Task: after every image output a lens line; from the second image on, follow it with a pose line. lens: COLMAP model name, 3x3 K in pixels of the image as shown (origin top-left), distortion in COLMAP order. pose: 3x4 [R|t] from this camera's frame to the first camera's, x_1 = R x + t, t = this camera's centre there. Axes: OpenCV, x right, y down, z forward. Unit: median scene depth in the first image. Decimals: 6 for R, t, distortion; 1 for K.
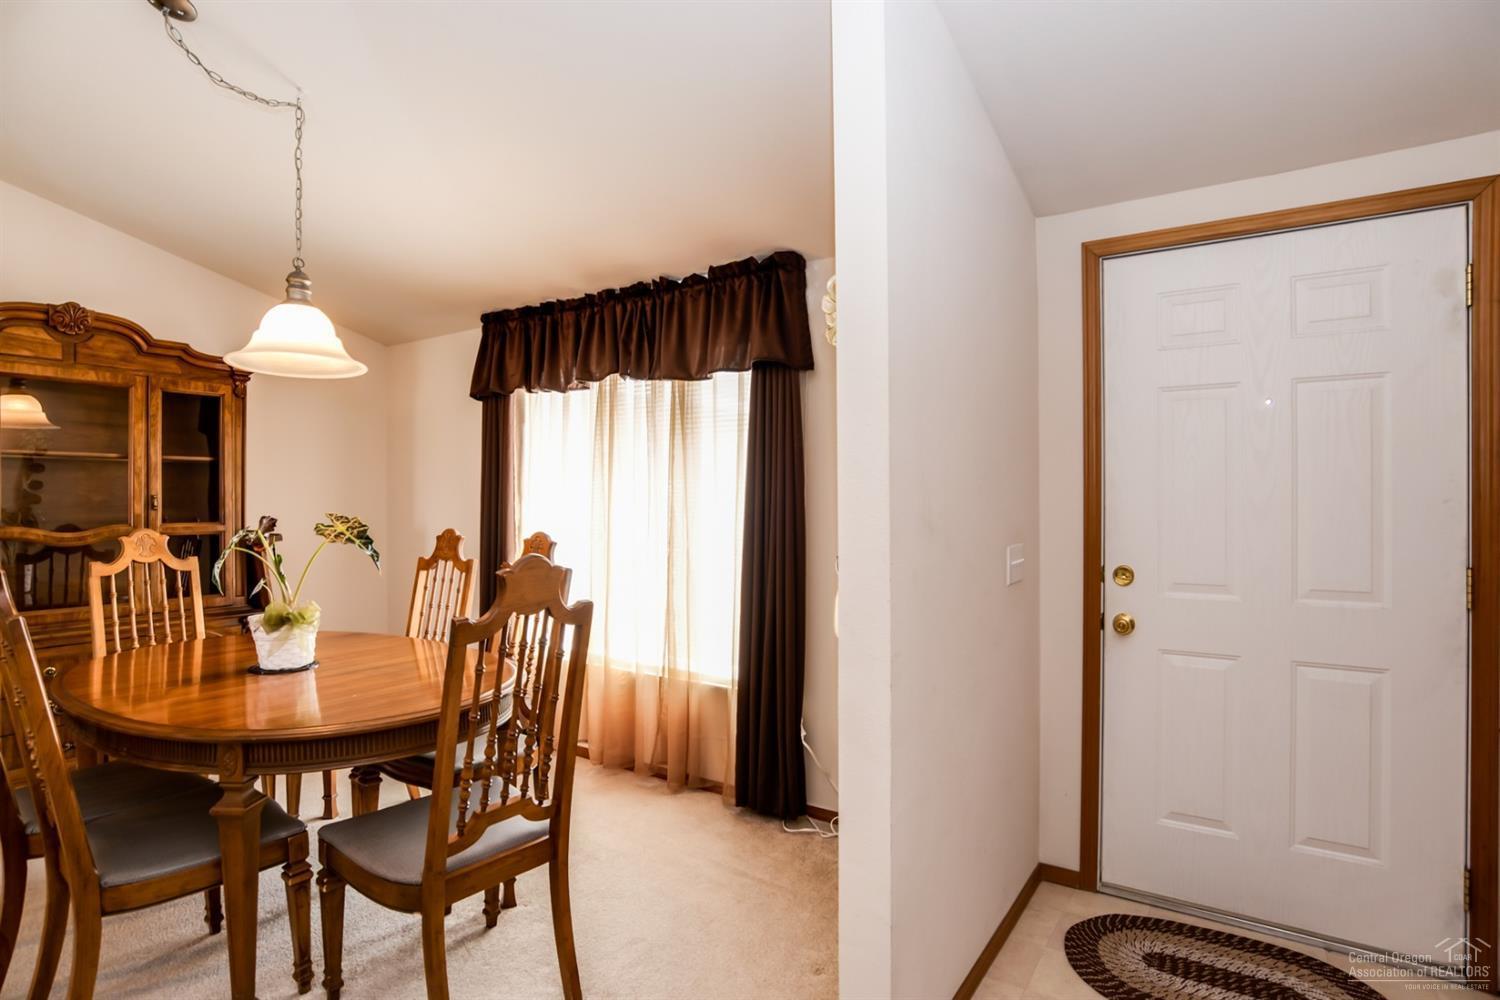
lens RADIAL K [[806.2, 0, 731.6], [0, 806.2, 509.8], [0, 0, 1]] dist [-0.057637, 0.021736]
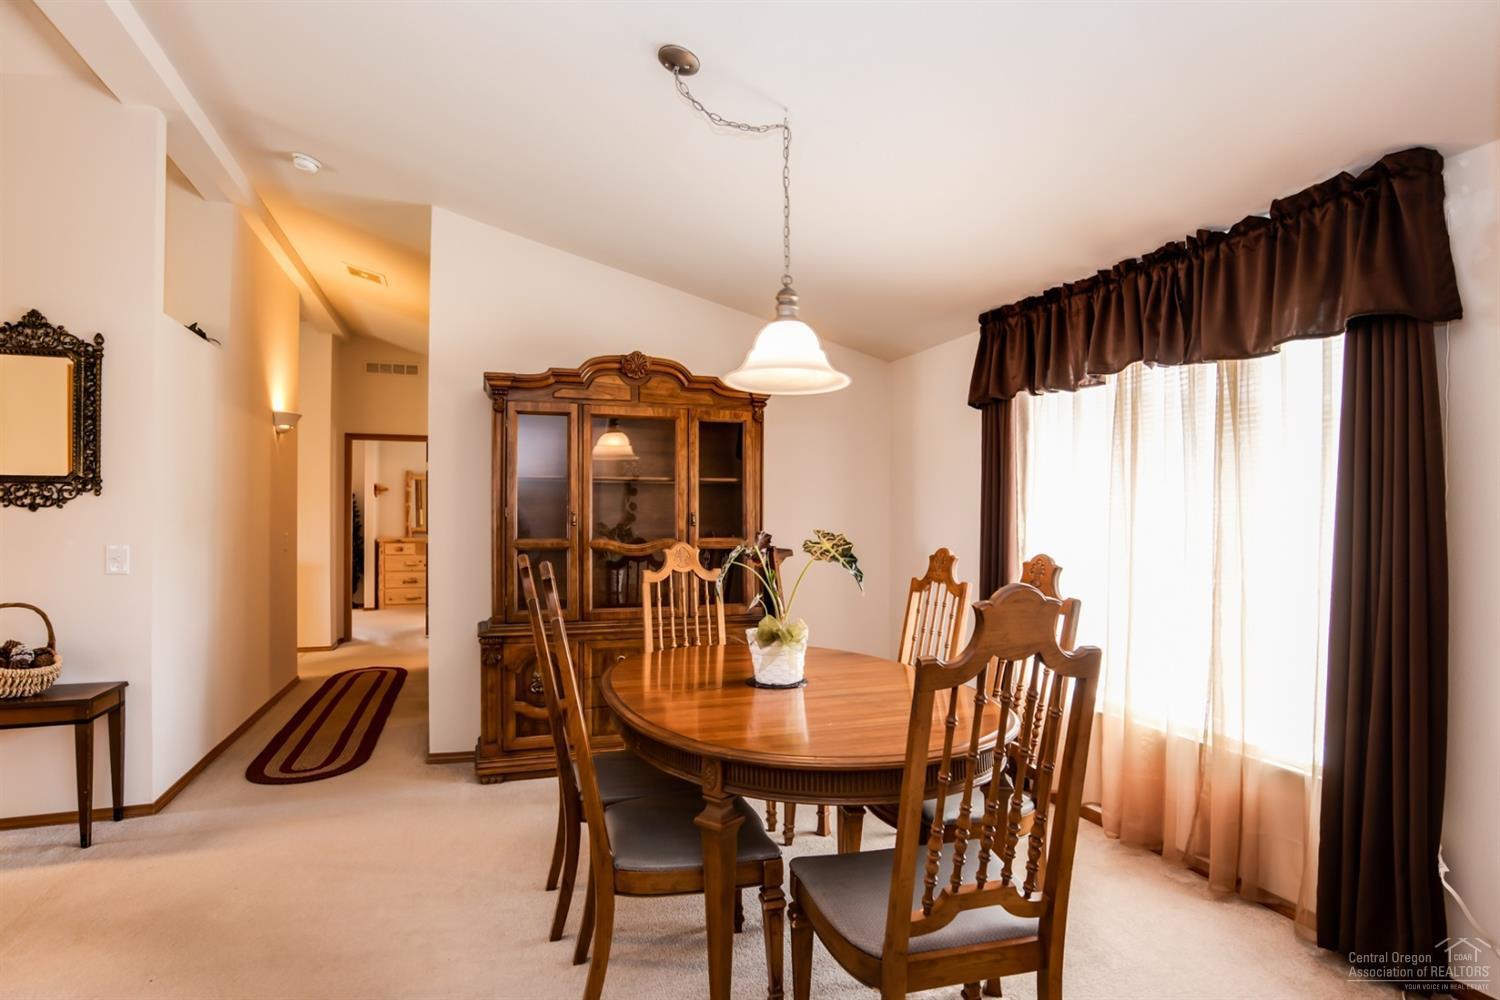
lens RADIAL K [[806.2, 0, 731.6], [0, 806.2, 509.8], [0, 0, 1]] dist [-0.057637, 0.021736]
pose [[0.810743, -0.004964, -0.585381, -0.009498], [-0.008498, 0.999759, -0.020249, 0.000309], [0.585340, 0.021391, 0.810506, 0.119363]]
